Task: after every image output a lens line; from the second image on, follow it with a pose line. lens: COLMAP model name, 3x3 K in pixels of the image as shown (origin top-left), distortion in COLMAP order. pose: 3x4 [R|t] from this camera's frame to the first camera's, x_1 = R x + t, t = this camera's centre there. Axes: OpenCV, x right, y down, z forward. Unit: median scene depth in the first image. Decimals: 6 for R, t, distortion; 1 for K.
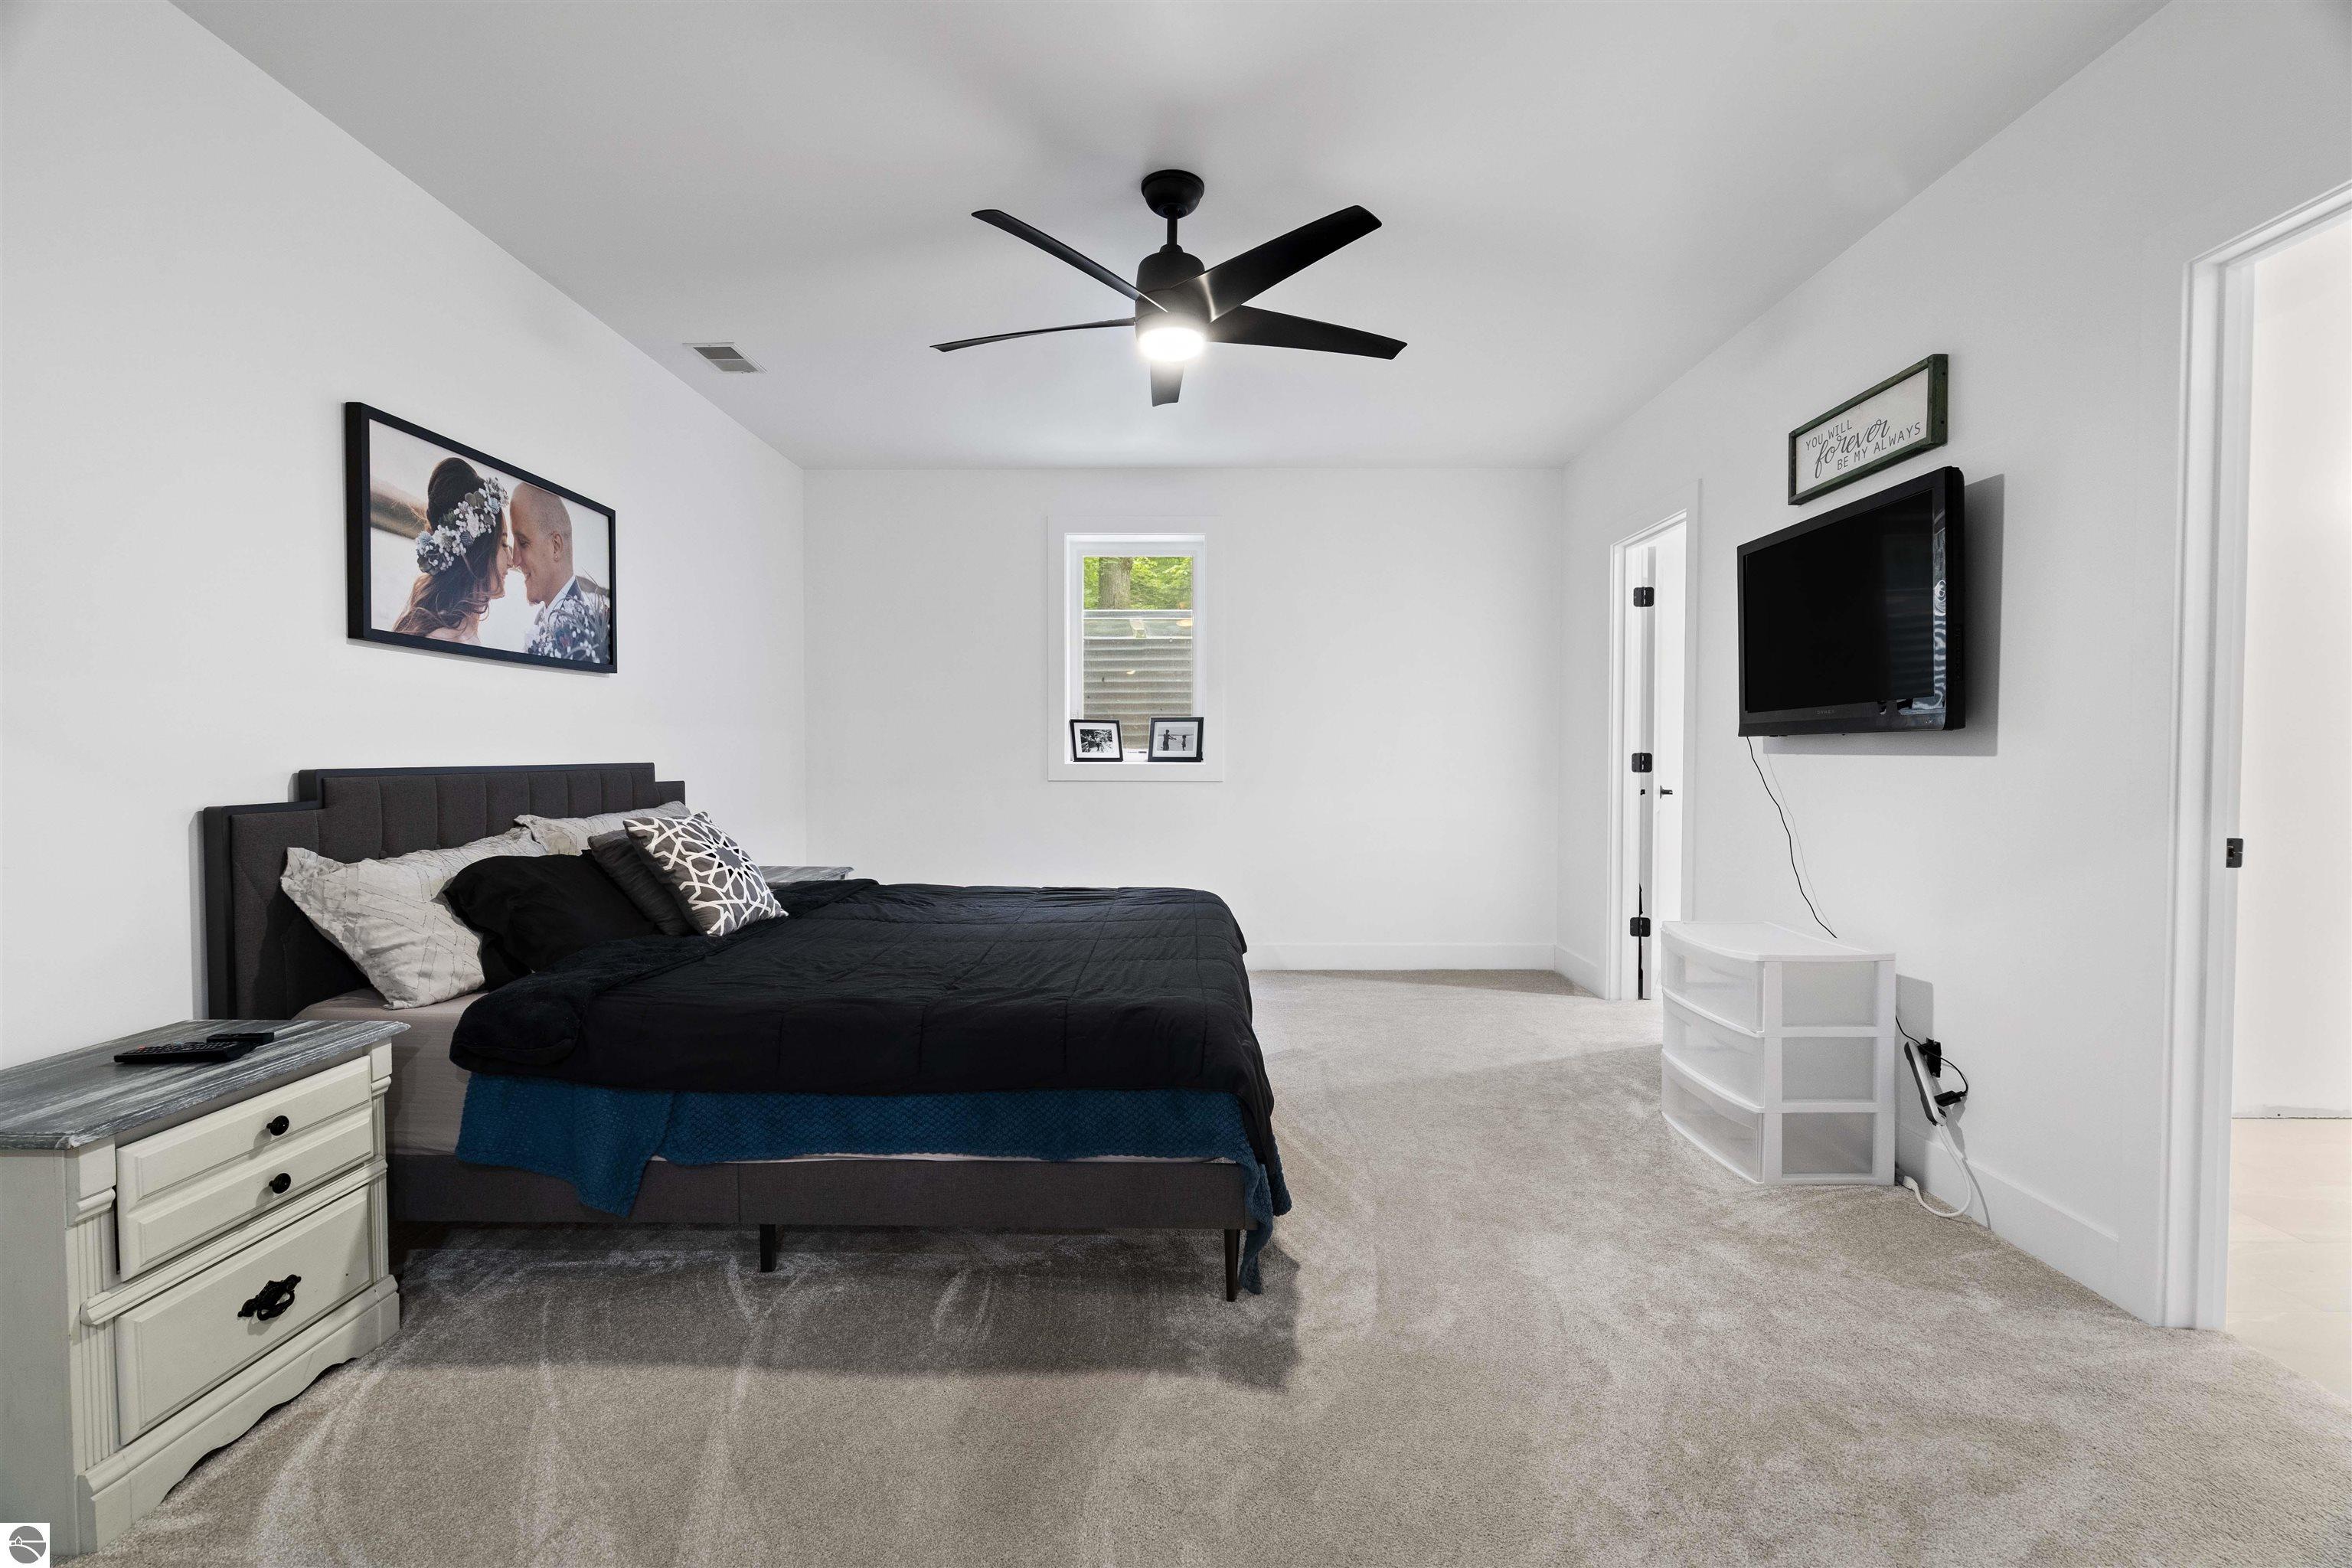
lens RADIAL K [[1062.0, 0, 1182.6], [0, 1062.0, 778.5], [0, 0, 1]] dist [-0.009678, 0.000269]
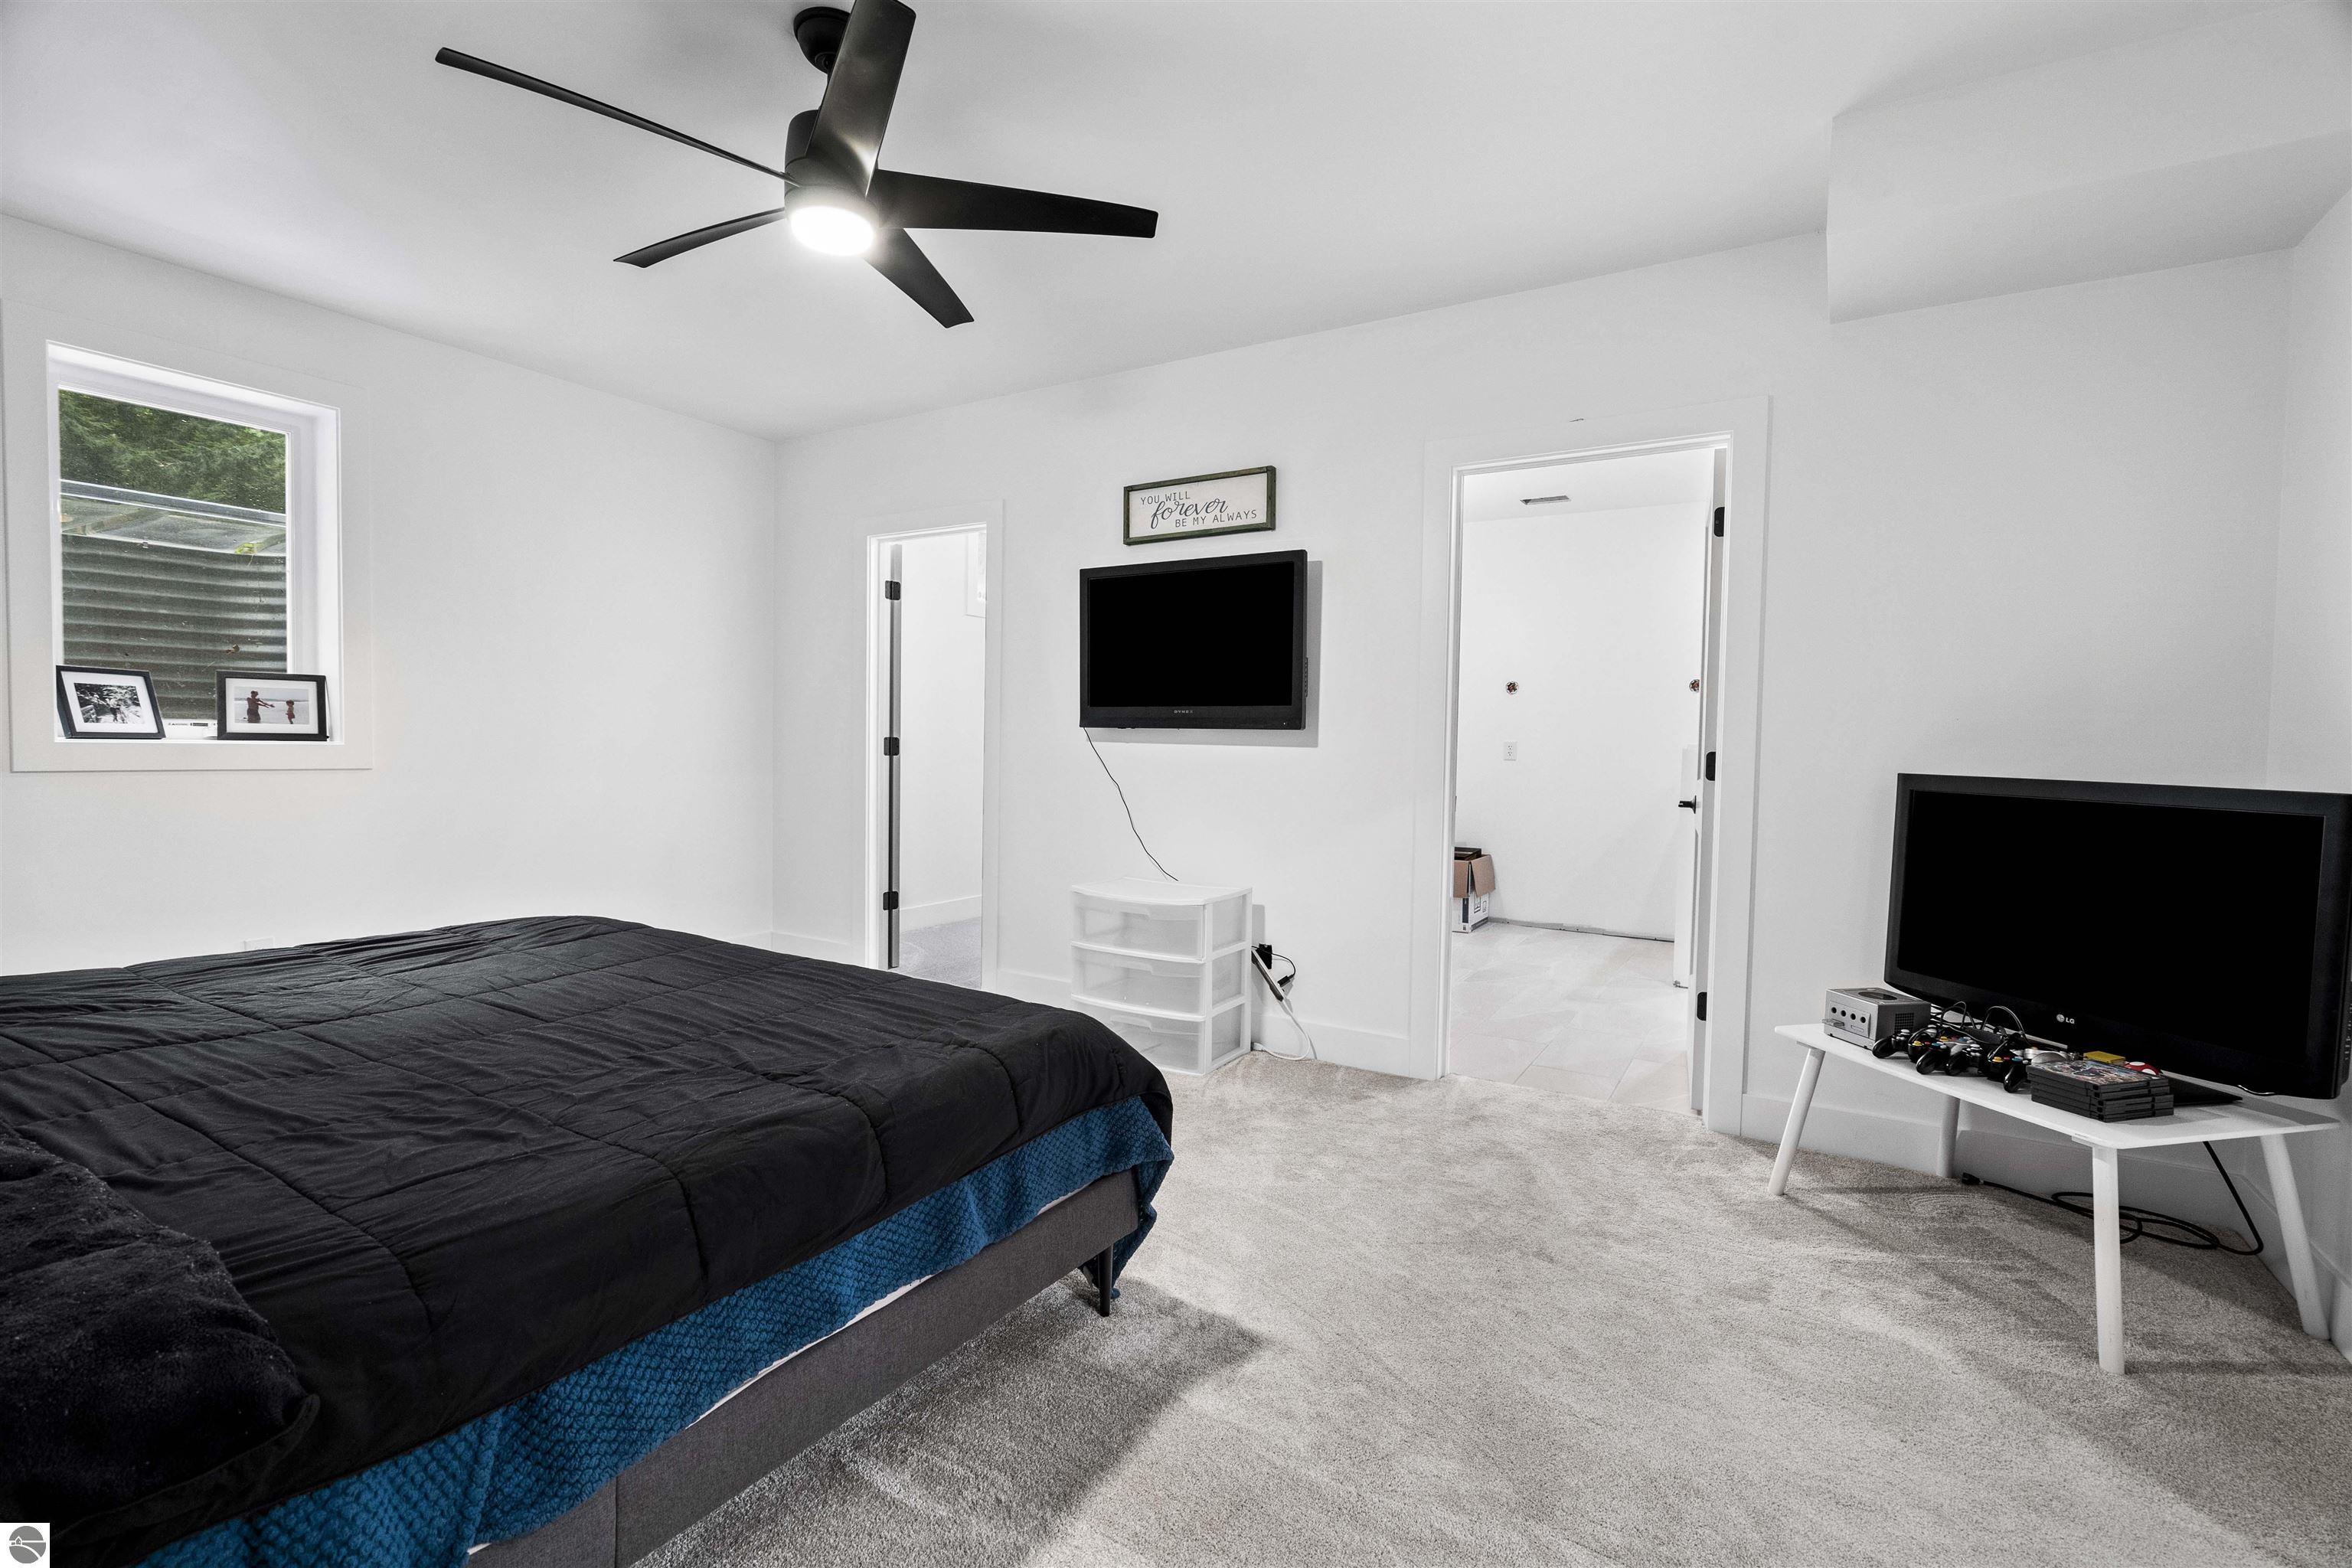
lens RADIAL K [[1062.0, 0, 1171.6], [0, 1062.0, 776.6], [0, 0, 1]] dist [-0.009678, 0.000269]
pose [[0.510821, -0.018580, 0.859486, -0.522307], [0.003026, 0.999799, 0.019815, -0.008348], [-0.859682, -0.007521, 0.510775, 0.329144]]
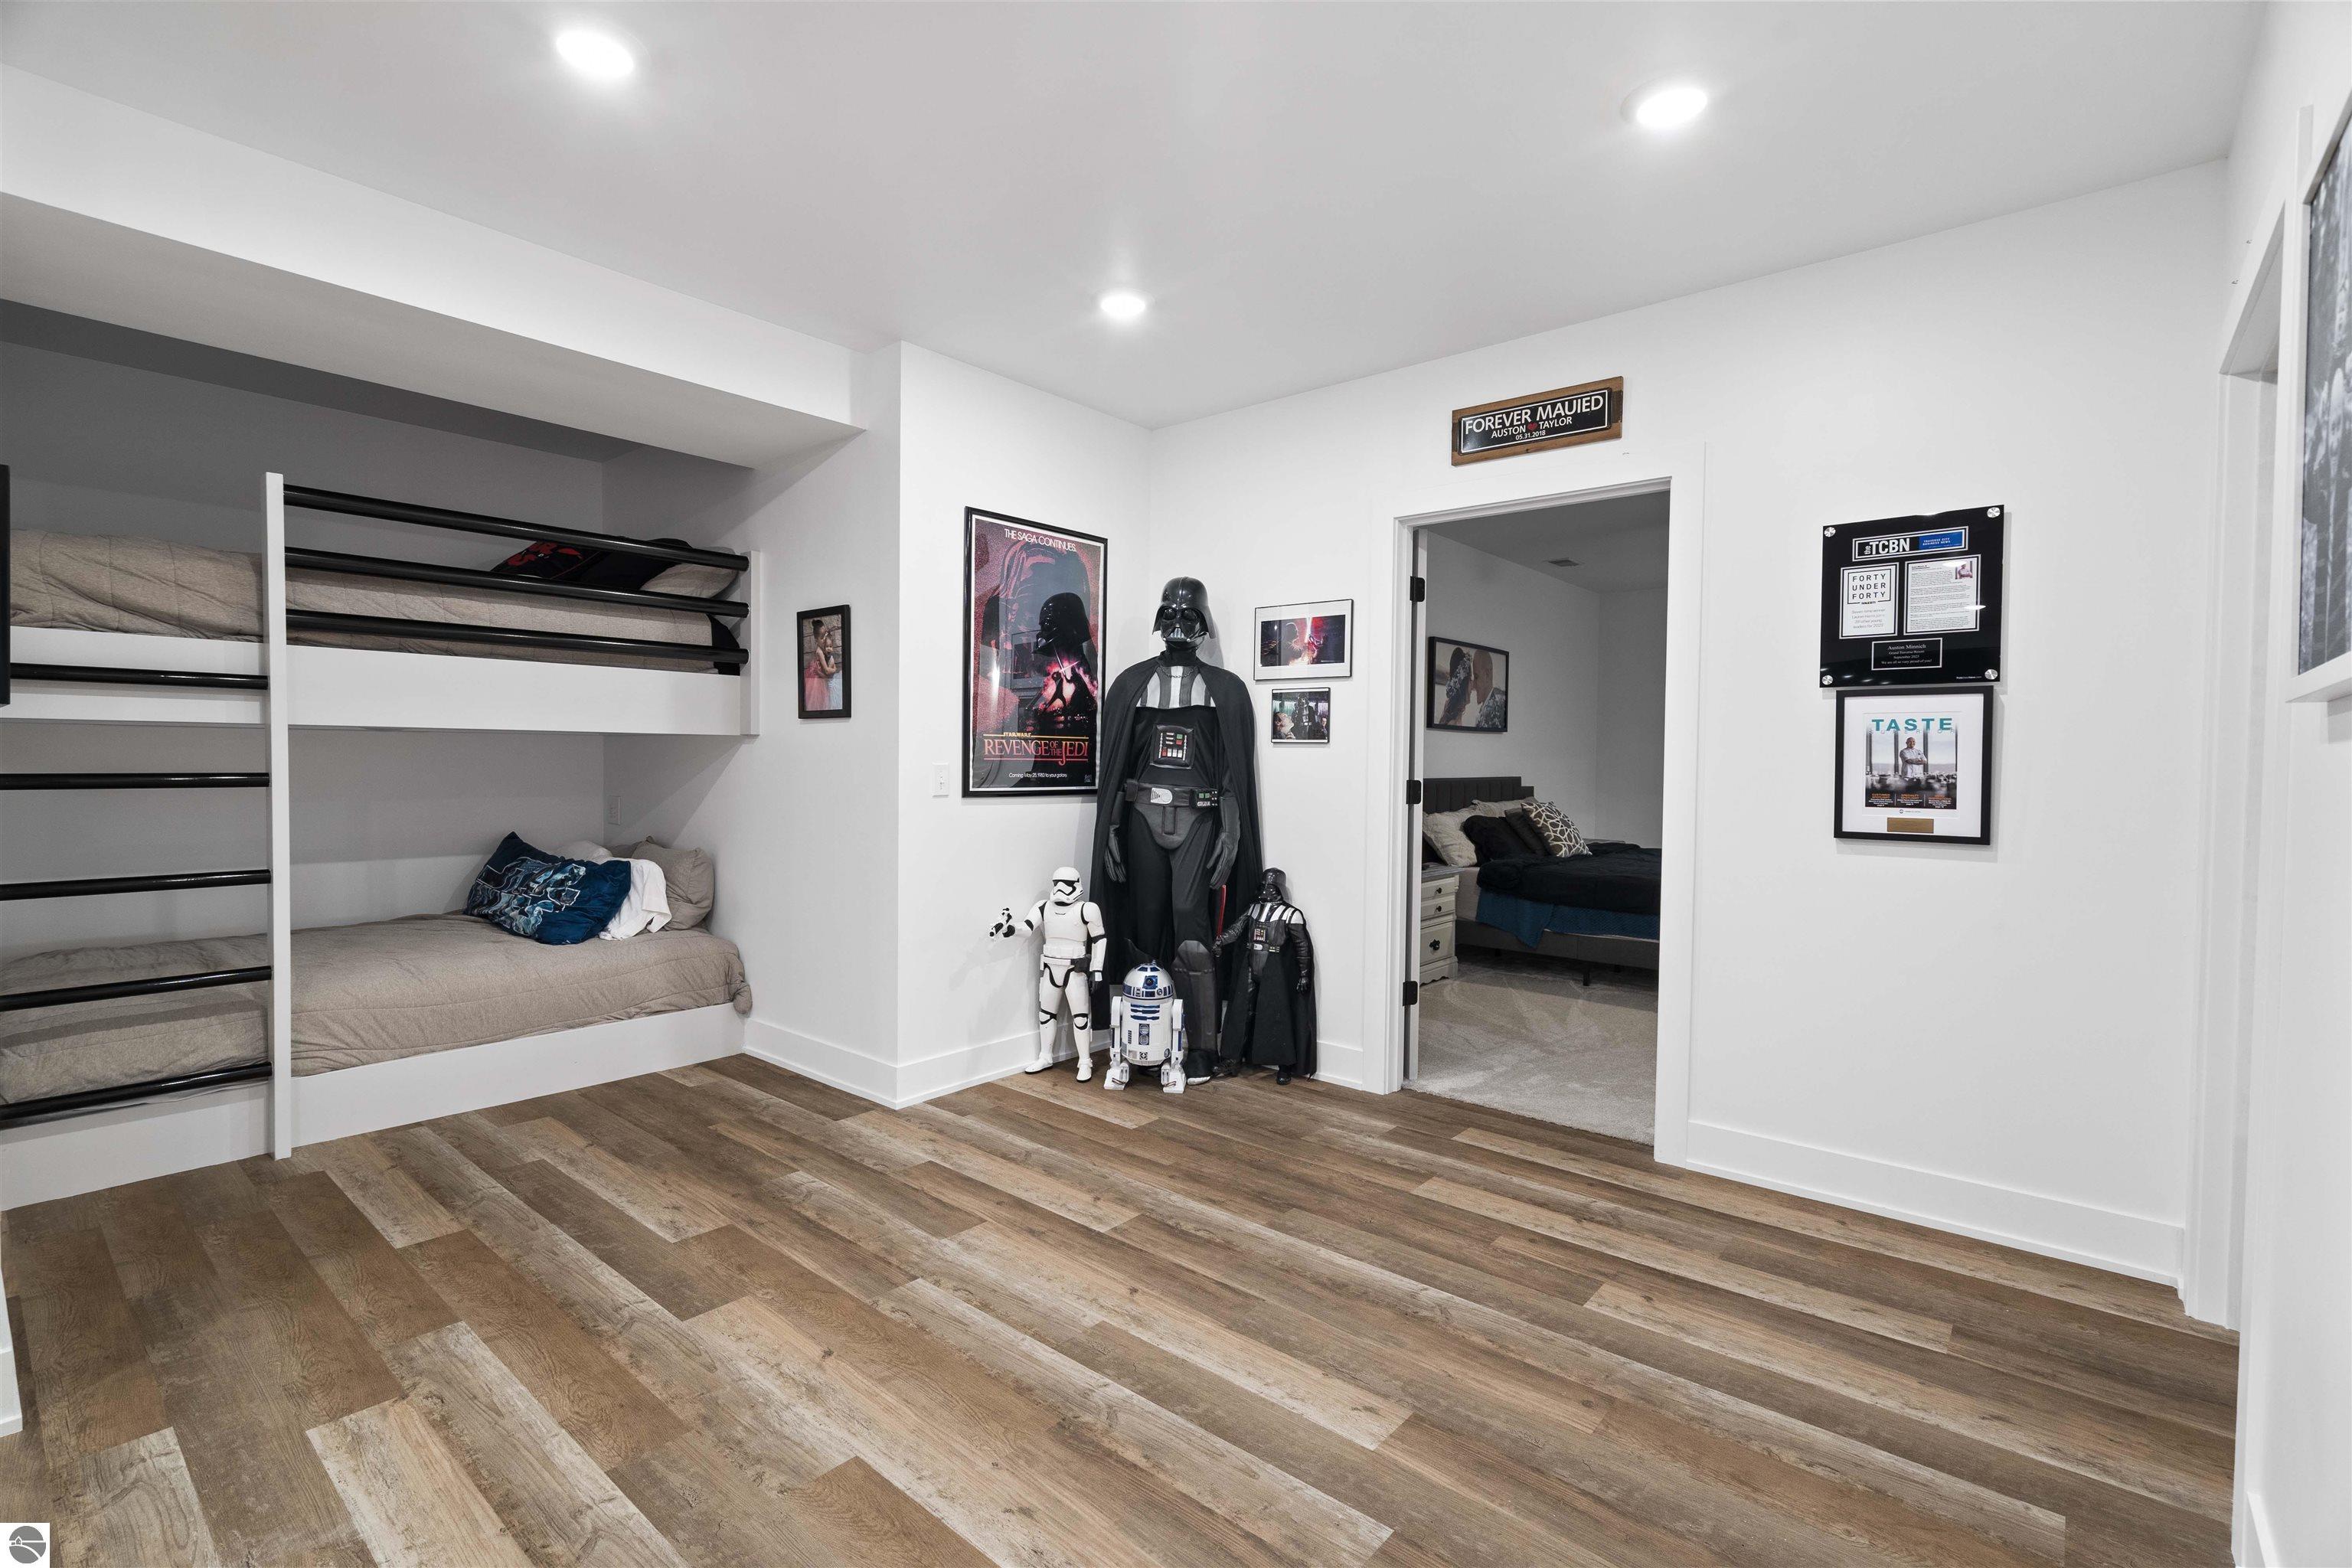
lens RADIAL K [[1062.0, 0, 1185.9], [0, 1062.0, 781.9], [0, 0, 1]] dist [-0.009678, 0.000269]
pose [[0.770118, 0.025657, -0.637385, 0.339694], [-0.028410, 0.999579, 0.005911, 0.001175], [0.637269, 0.013556, 0.770523, -1.128630]]
